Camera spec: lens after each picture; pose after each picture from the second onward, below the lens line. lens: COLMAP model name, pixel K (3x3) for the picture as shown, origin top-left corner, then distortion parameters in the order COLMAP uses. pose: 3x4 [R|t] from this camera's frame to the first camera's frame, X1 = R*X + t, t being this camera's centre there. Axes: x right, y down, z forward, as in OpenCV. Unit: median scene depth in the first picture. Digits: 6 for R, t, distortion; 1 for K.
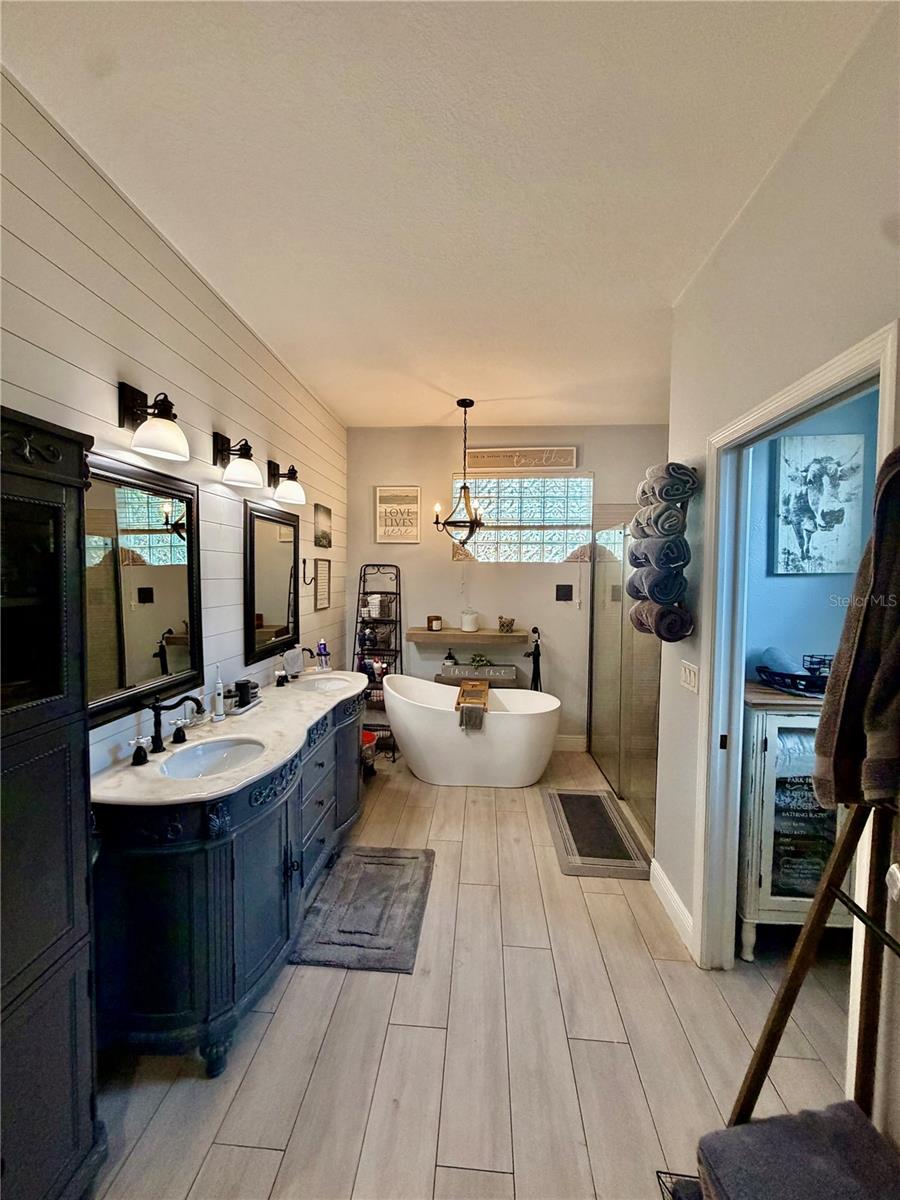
lens RADIAL K [[479.7, 0, 450.0], [0, 479.7, 600.0], [0, 0, 1]] dist [-0.000885, -0.000019]
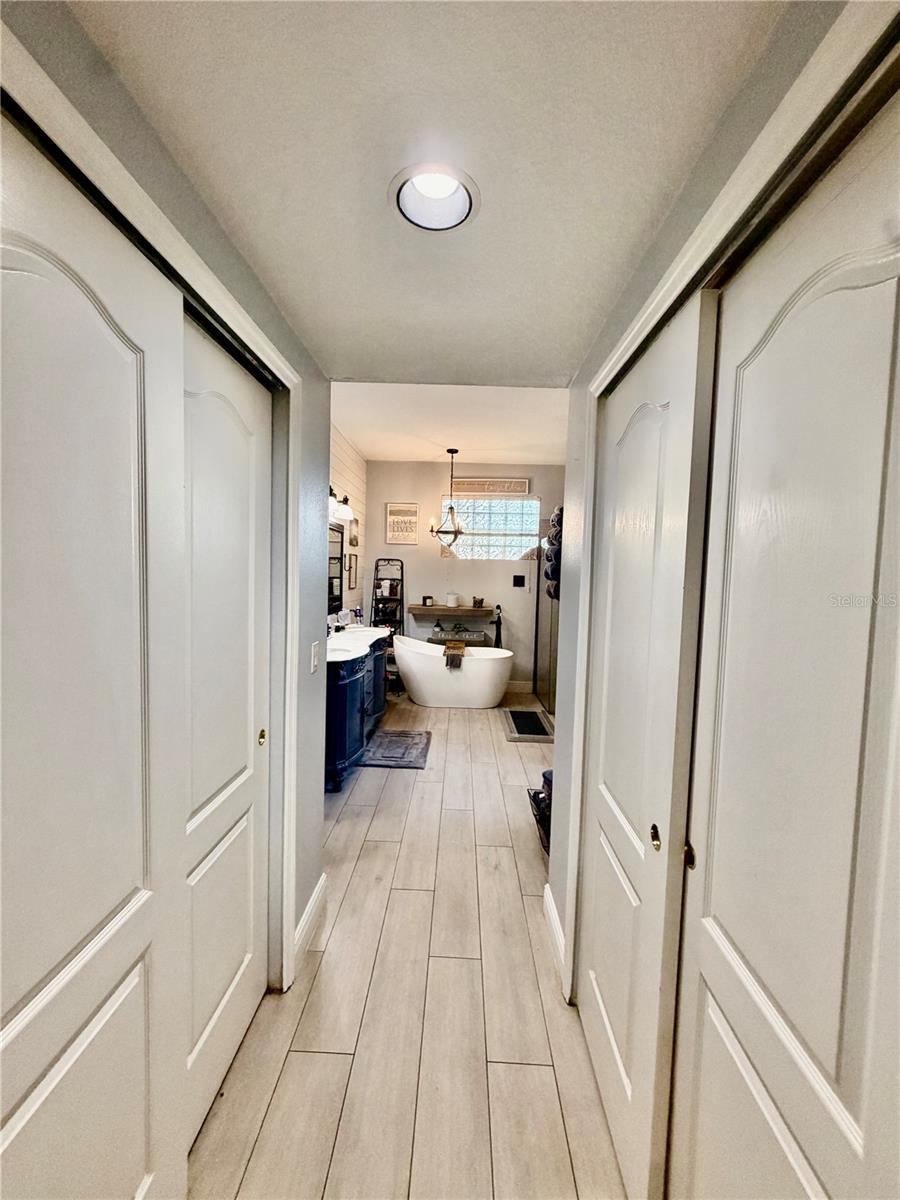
lens RADIAL K [[479.7, 0, 450.0], [0, 479.7, 600.0], [0, 0, 1]] dist [-0.000885, -0.000019]
pose [[0.998712, 0.014278, 0.048681, -0.036763], [-0.014433, 0.999892, 0.002831, 0.041670], [-0.048636, -0.003530, 0.998810, -0.433835]]
